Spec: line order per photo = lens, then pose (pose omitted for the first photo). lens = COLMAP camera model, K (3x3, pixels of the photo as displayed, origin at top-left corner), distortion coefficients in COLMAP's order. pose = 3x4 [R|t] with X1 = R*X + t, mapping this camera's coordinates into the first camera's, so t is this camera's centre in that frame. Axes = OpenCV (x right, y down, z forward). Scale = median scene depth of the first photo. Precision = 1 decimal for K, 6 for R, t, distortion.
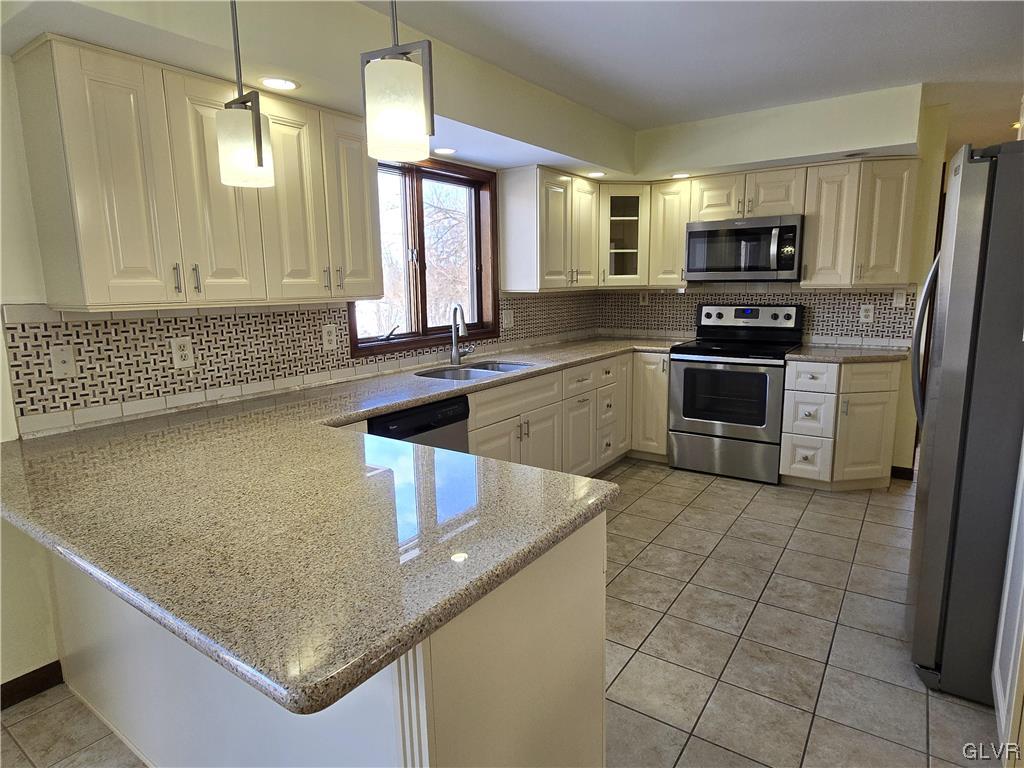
lens RADIAL K [[612.0, 0, 500.8], [0, 612.0, 380.4], [0, 0, 1]] dist [0.019826, 0.000067]
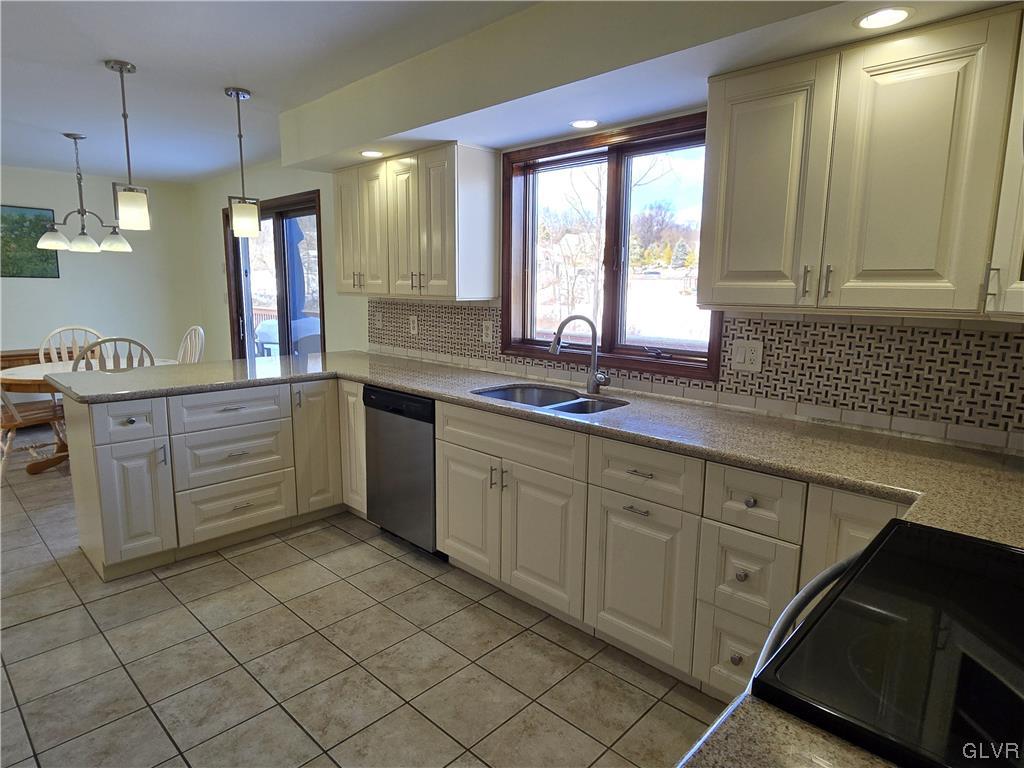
lens RADIAL K [[612.0, 0, 500.8], [0, 612.0, 380.4], [0, 0, 1]] dist [0.019826, 0.000067]
pose [[-0.178809, 0.164412, -0.970049, 0.904563], [-0.168872, 0.966179, 0.194884, -0.224170], [0.969283, 0.198661, -0.144997, 1.290381]]
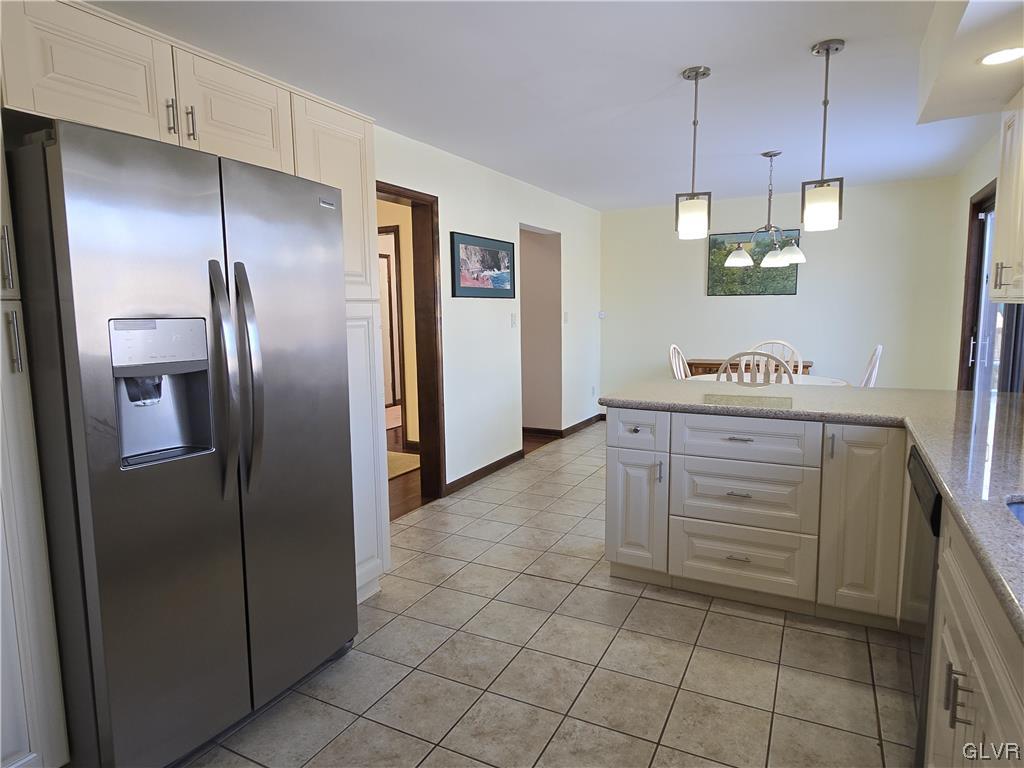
lens RADIAL K [[612.0, 0, 500.8], [0, 612.0, 380.4], [0, 0, 1]] dist [0.019826, 0.000067]
pose [[-0.992279, 0.043961, -0.115975, 0.386298], [0.009631, 0.959564, 0.281327, -0.226563], [0.123653, 0.278037, -0.952578, 1.482367]]
